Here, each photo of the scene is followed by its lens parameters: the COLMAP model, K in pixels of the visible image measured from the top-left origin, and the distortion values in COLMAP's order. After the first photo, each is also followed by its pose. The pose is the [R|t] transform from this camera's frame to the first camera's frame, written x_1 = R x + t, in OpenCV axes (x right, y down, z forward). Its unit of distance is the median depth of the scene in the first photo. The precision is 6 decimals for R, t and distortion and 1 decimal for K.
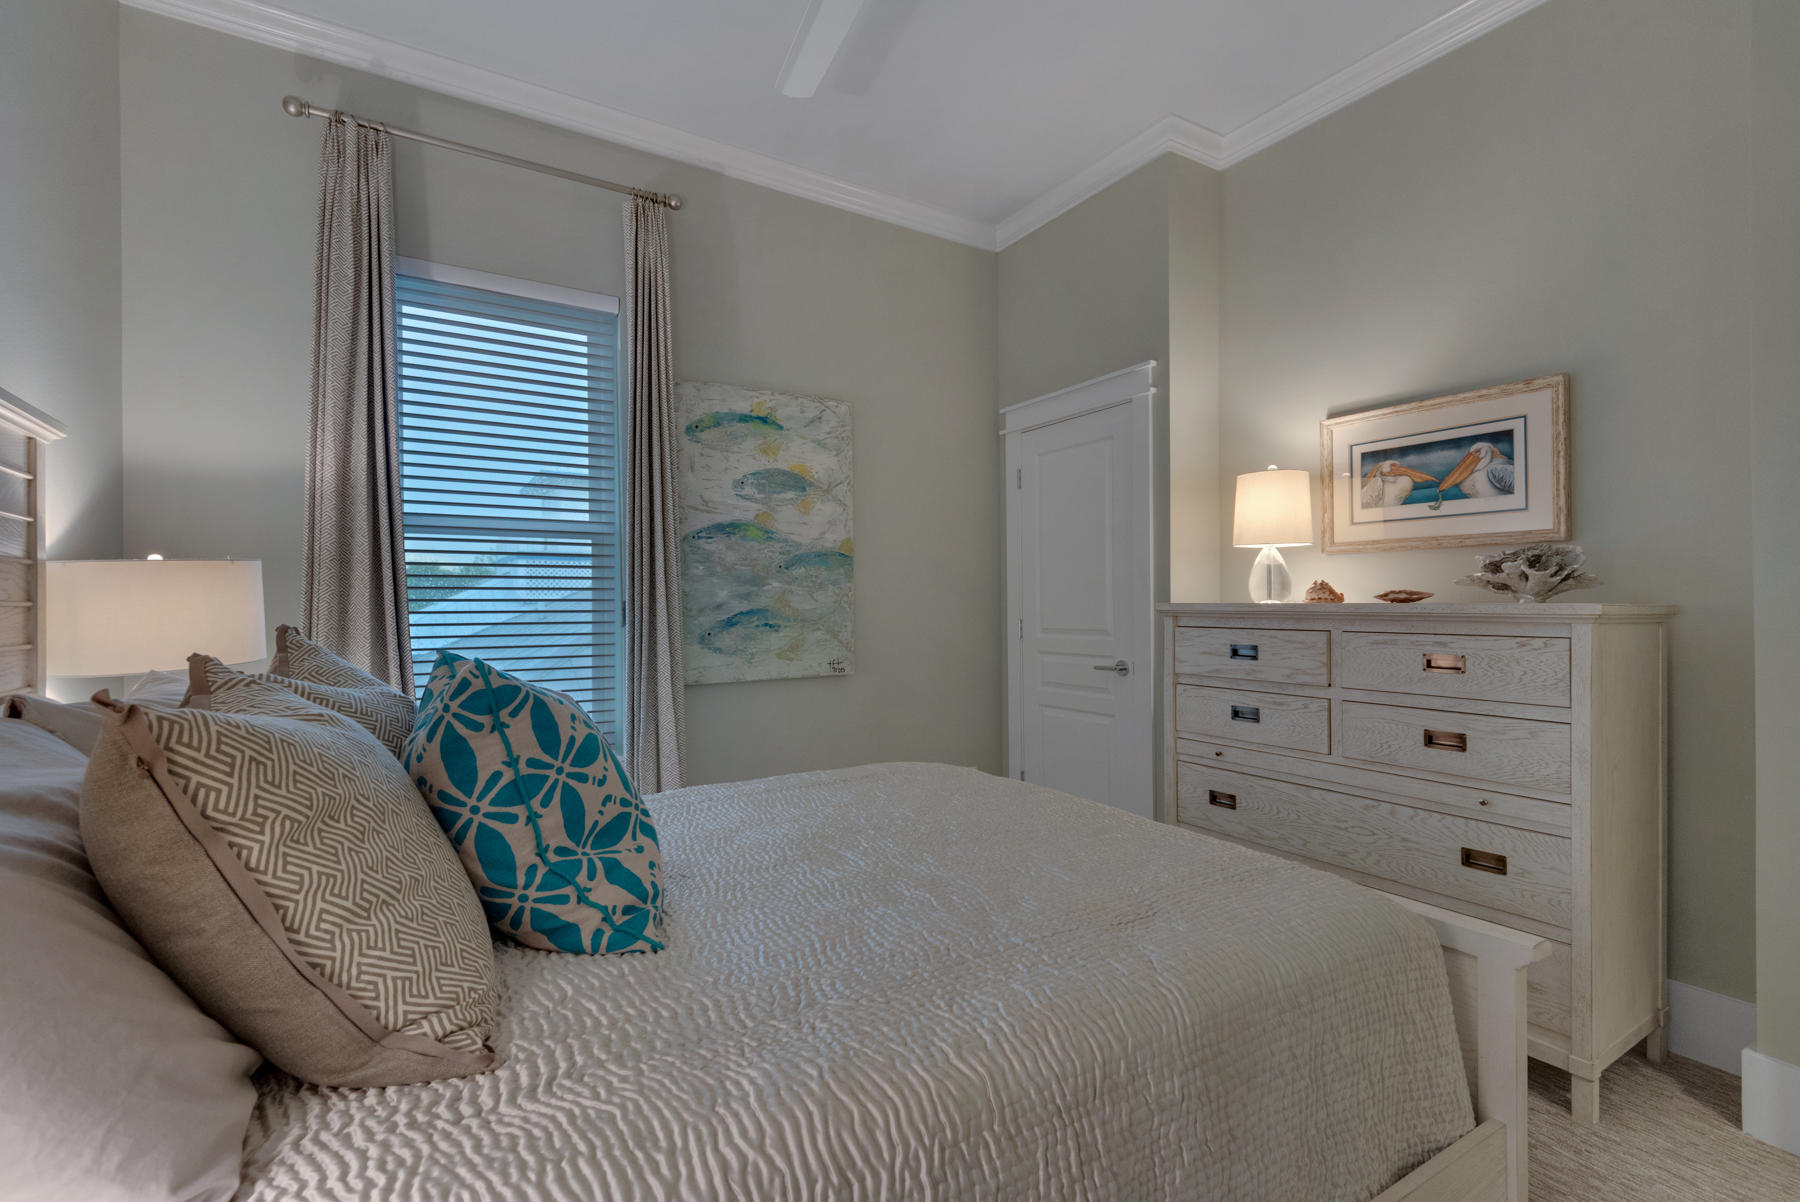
lens RADIAL K [[817.9, 0, 899.5], [0, 817.9, 608.9], [0, 0, 1]] dist [0.022960, -0.005847]
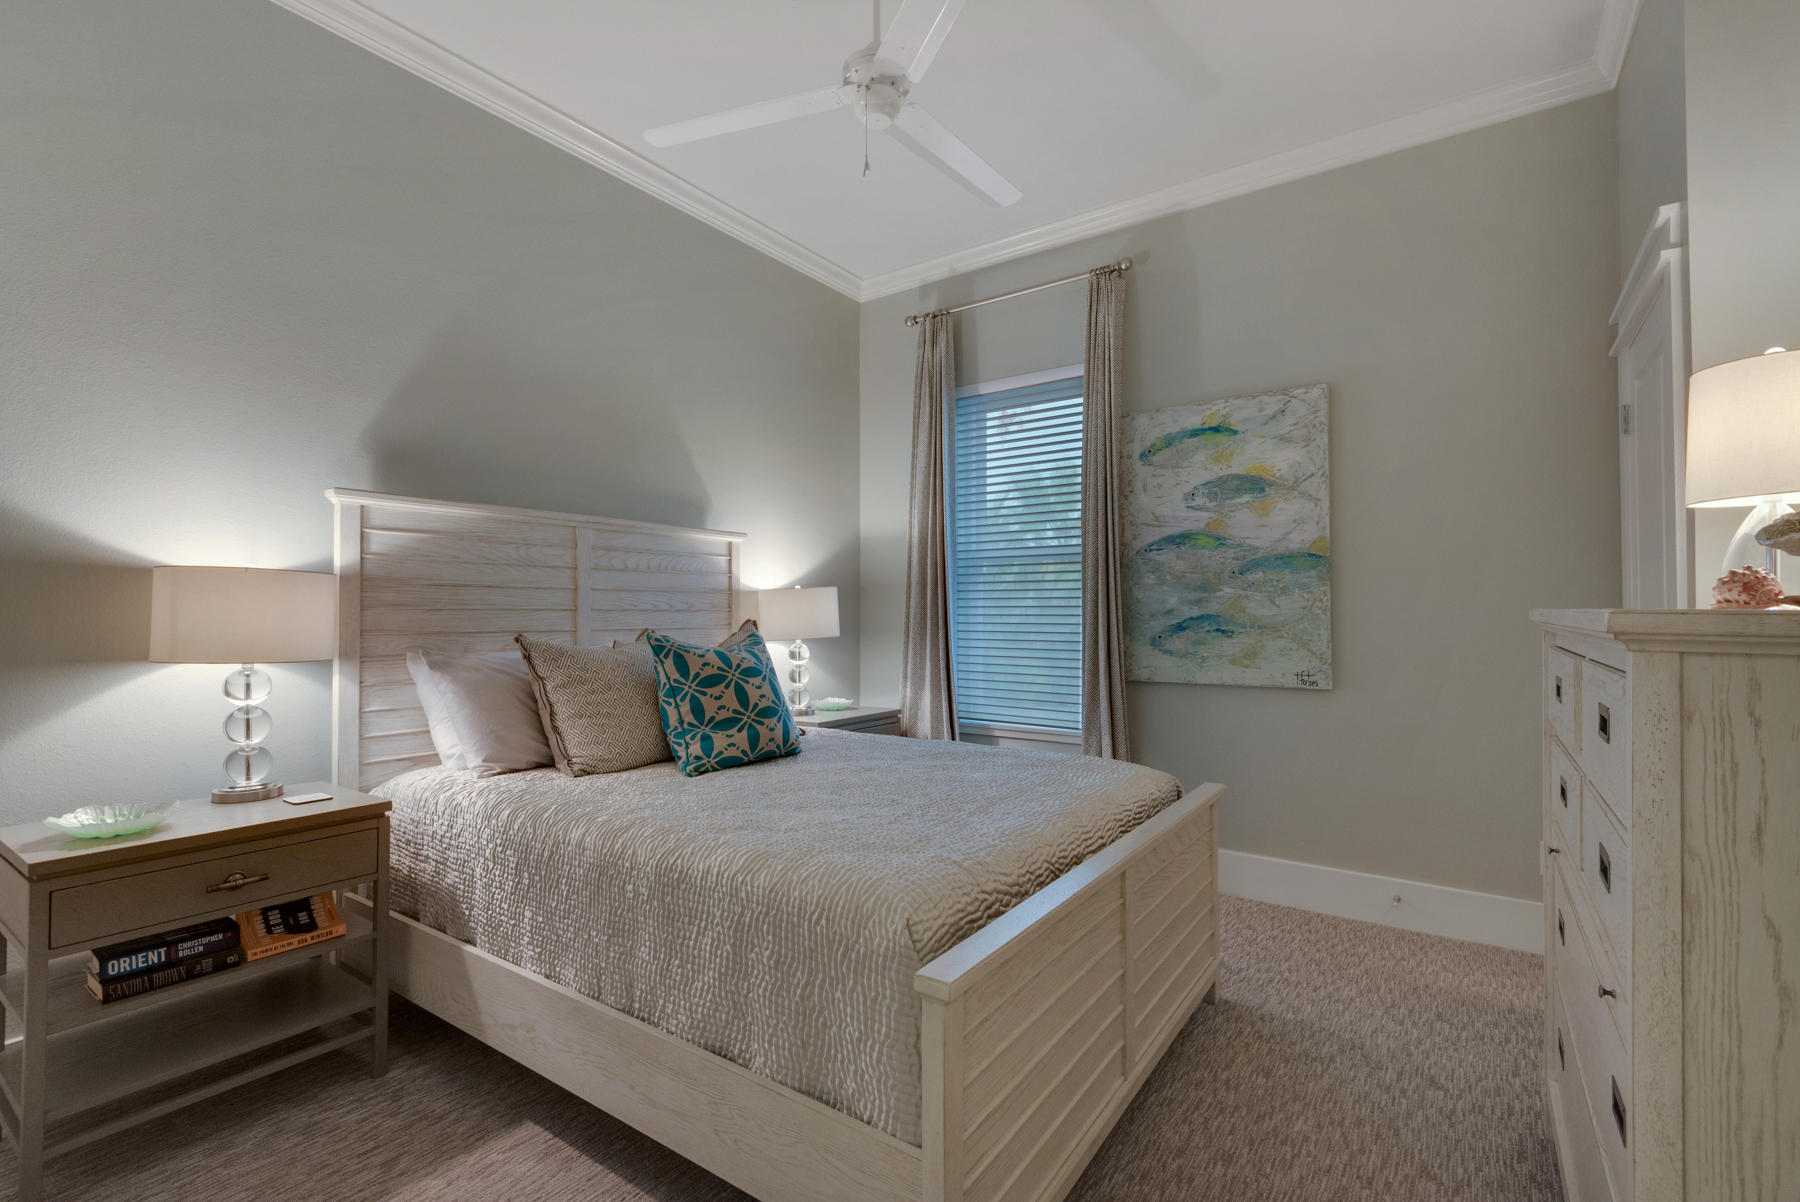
lens RADIAL K [[817.9, 0, 884.0], [0, 817.9, 606.9], [0, 0, 1]] dist [0.022960, -0.005847]
pose [[0.377426, -0.003500, -0.926033, 0.630636], [-0.005544, 0.999966, -0.006039, -0.001001], [0.926023, 0.007414, 0.377394, 0.235038]]
